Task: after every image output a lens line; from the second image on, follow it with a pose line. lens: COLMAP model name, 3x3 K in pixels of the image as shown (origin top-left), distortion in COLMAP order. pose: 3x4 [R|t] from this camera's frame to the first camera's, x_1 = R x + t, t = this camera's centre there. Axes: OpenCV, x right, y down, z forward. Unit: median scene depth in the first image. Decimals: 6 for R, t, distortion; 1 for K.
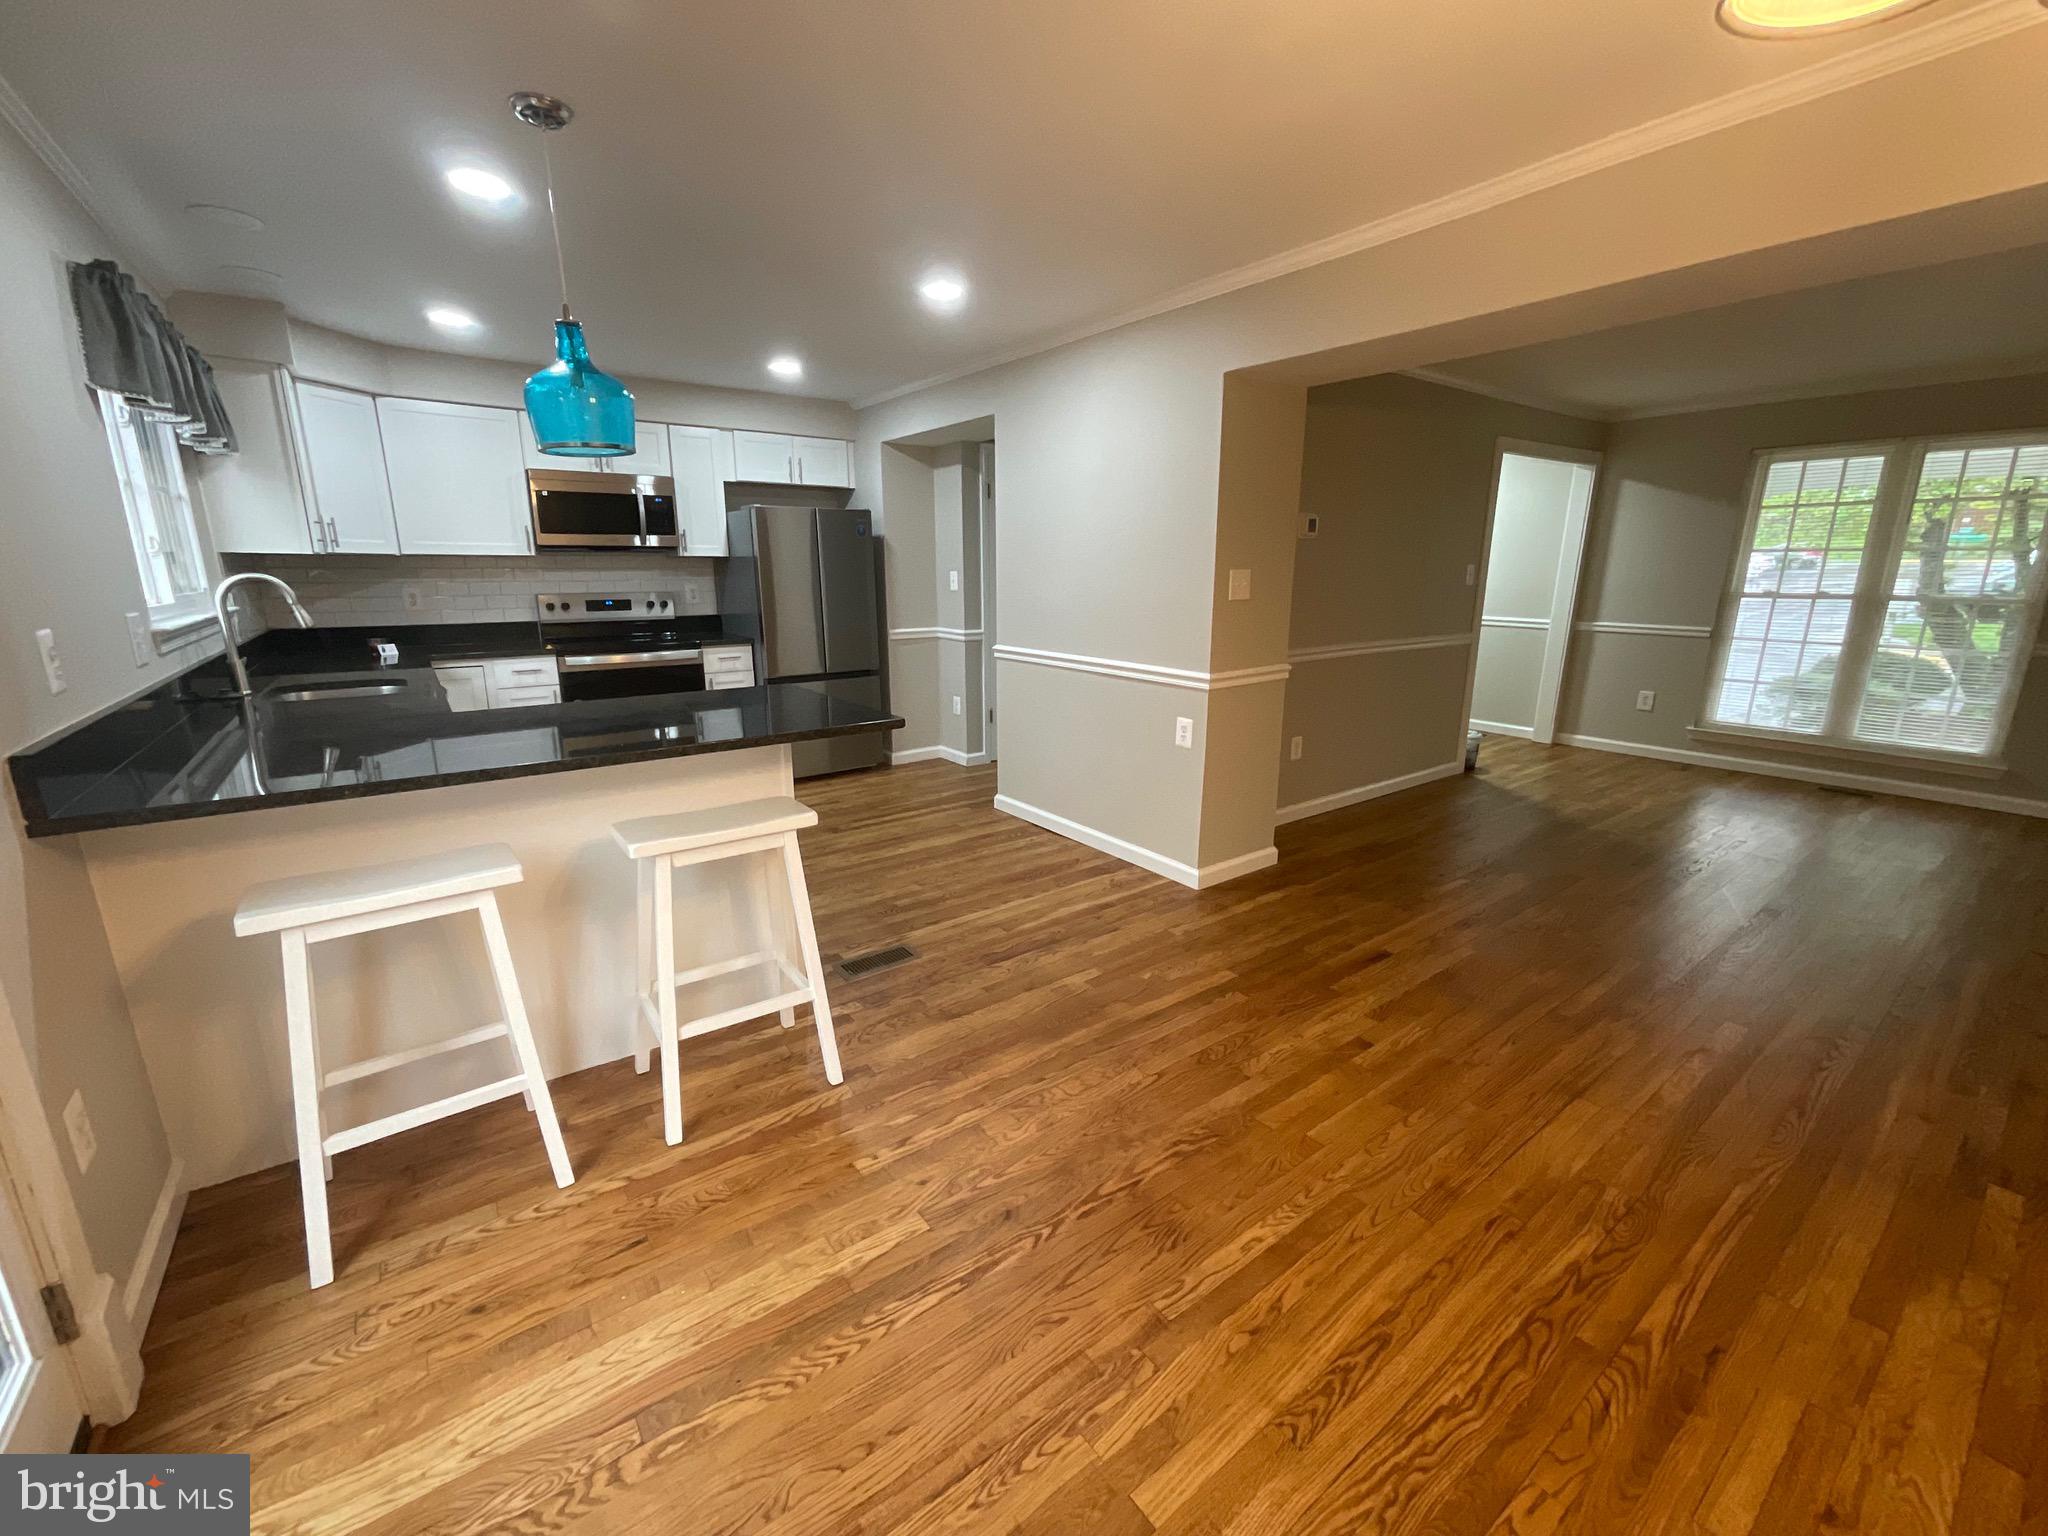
lens RADIAL K [[831.2, 0, 1024.0], [0, 831.2, 768.0], [0, 0, 1]] dist [-0.001081, -0.000147]
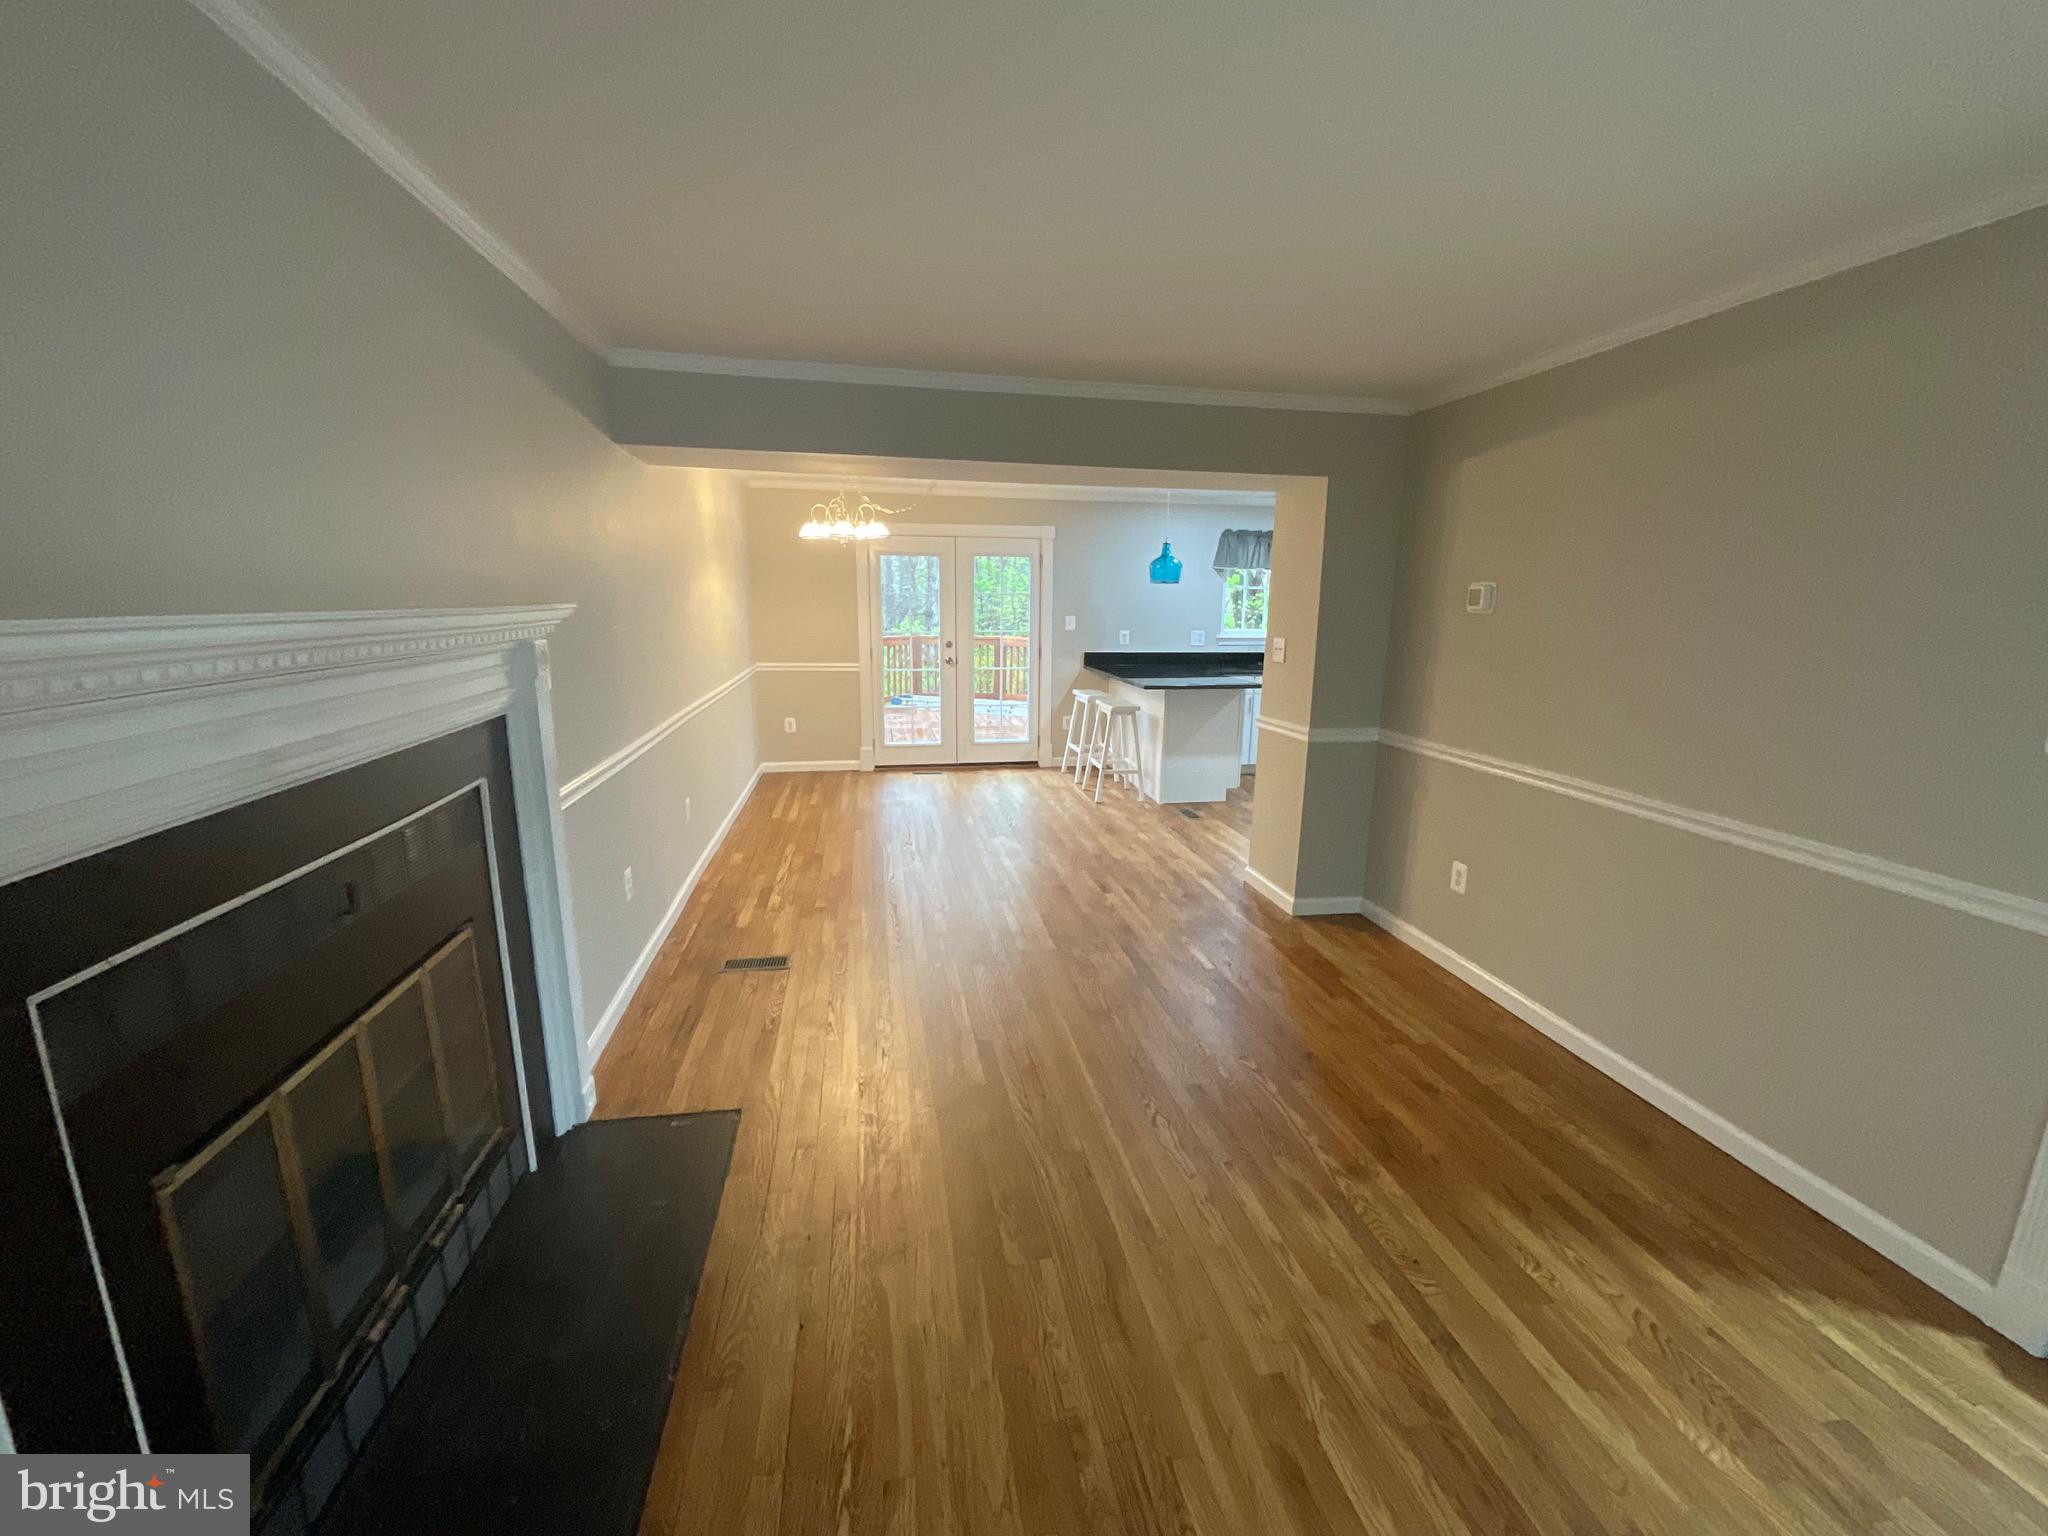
lens RADIAL K [[831.2, 0, 1024.0], [0, 831.2, 768.0], [0, 0, 1]] dist [-0.001081, -0.000147]
pose [[-0.444664, 0.180803, -0.877259, 1.087404], [-0.219845, 0.927424, 0.302577, -0.246999], [0.868298, 0.327406, -0.372644, 0.831675]]
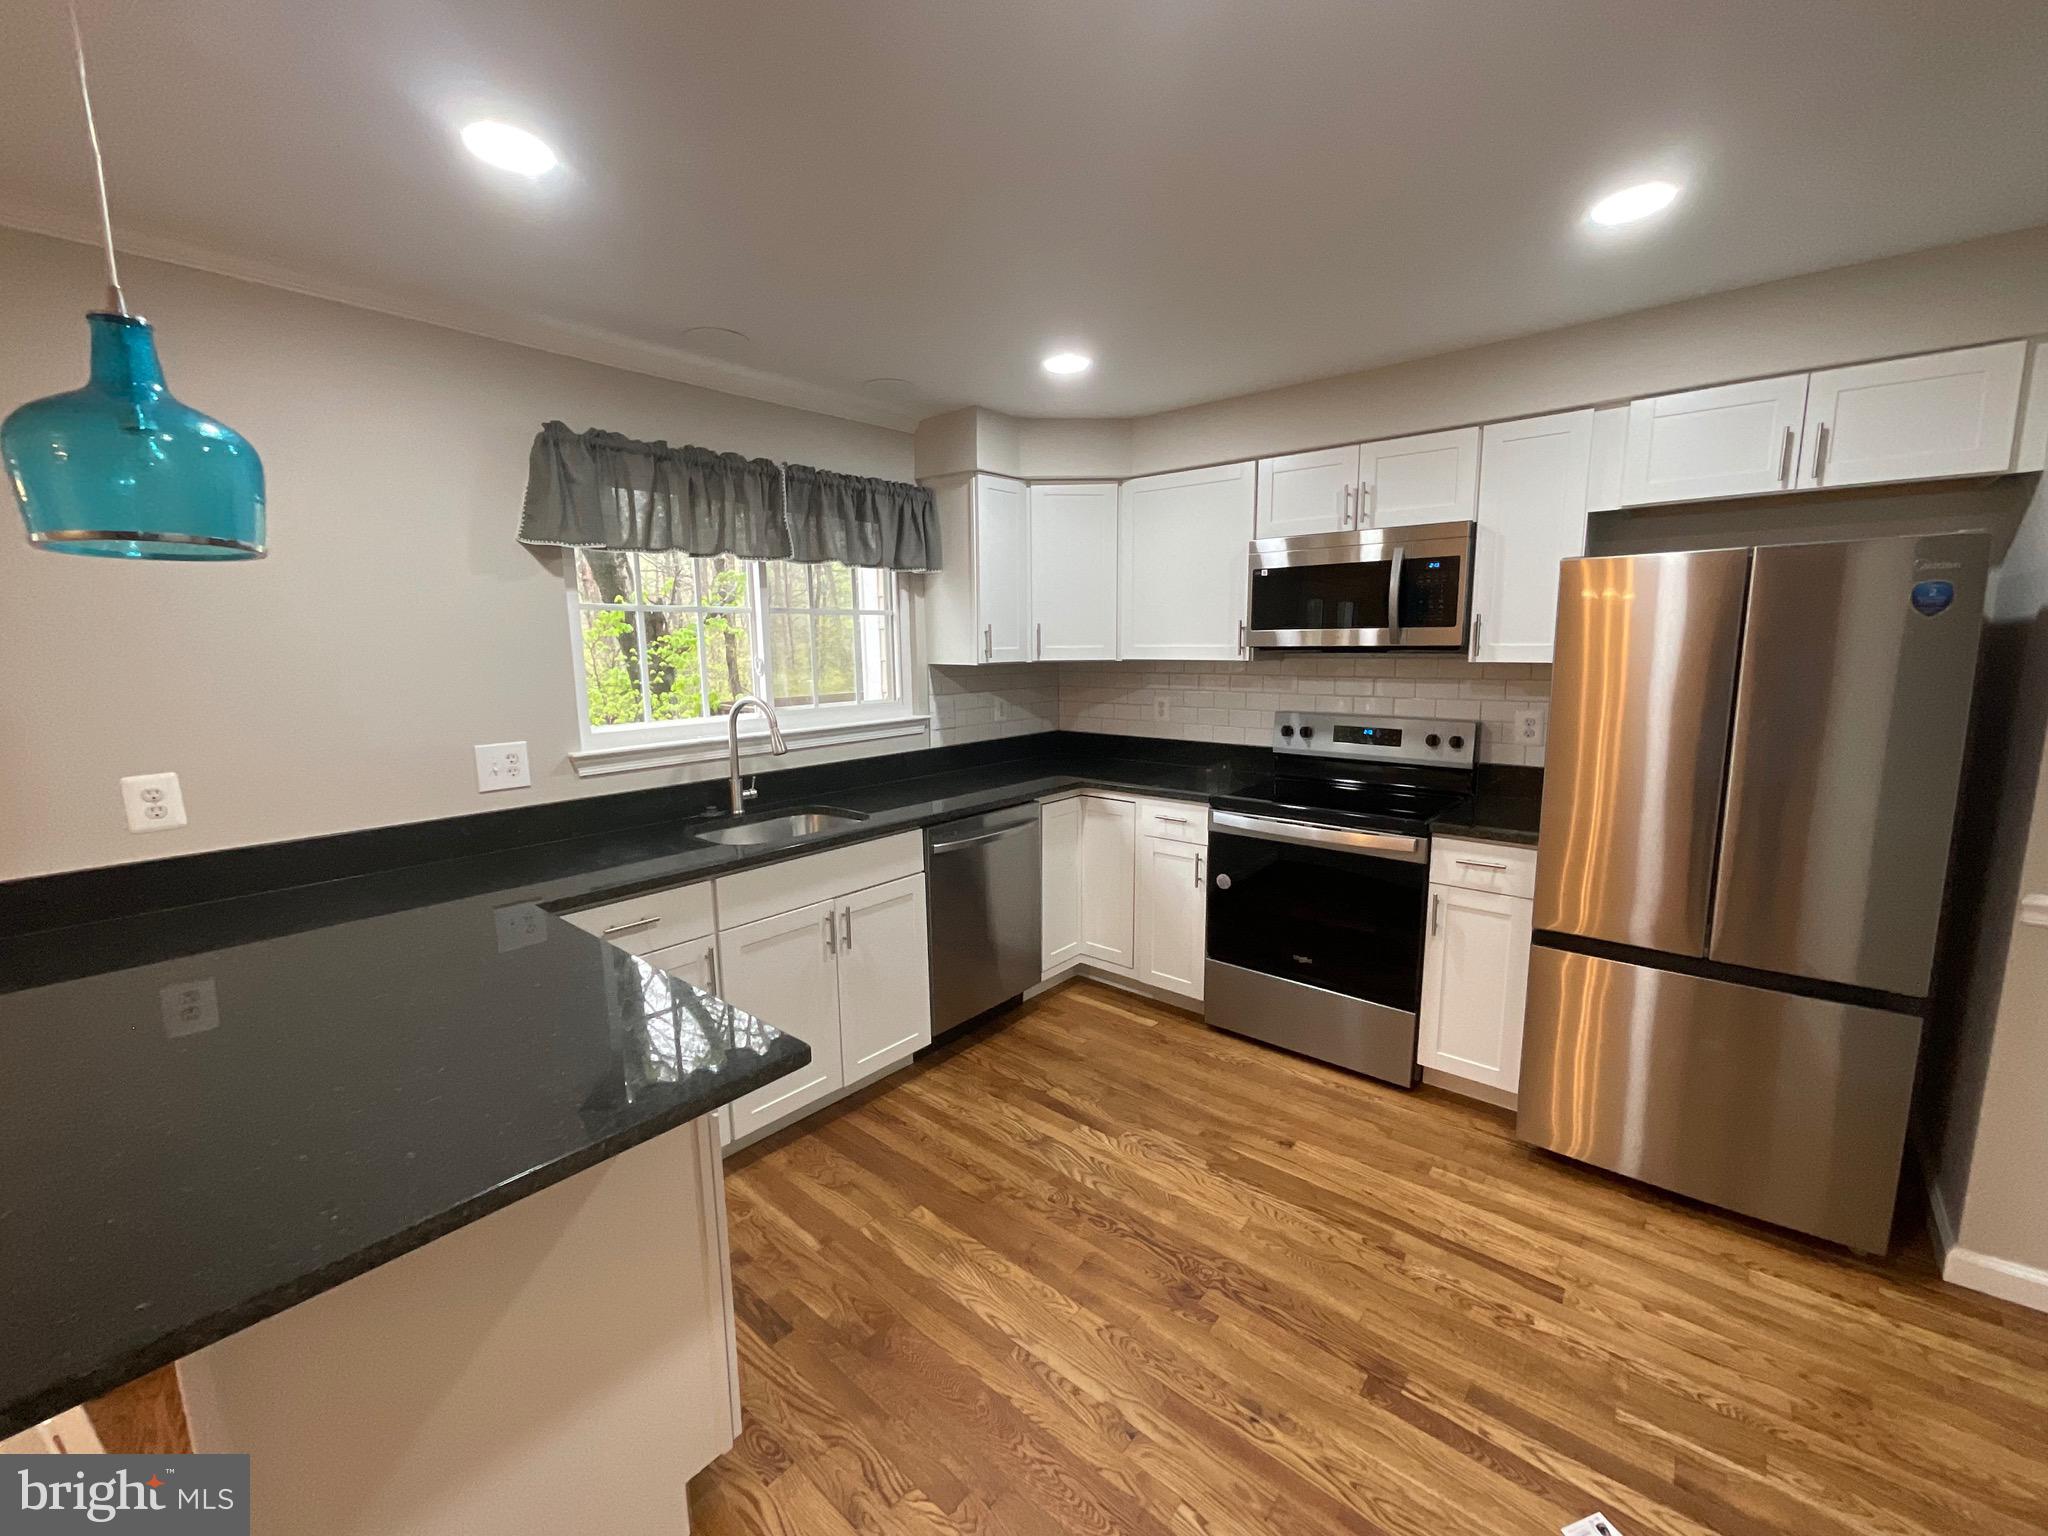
lens RADIAL K [[831.2, 0, 1024.0], [0, 831.2, 768.0], [0, 0, 1]] dist [-0.001081, -0.000147]
pose [[0.220723, 0.147258, -0.964156, 0.059871], [-0.215917, 0.971387, 0.098933, -0.185232], [0.951137, 0.186341, 0.246203, 0.623761]]
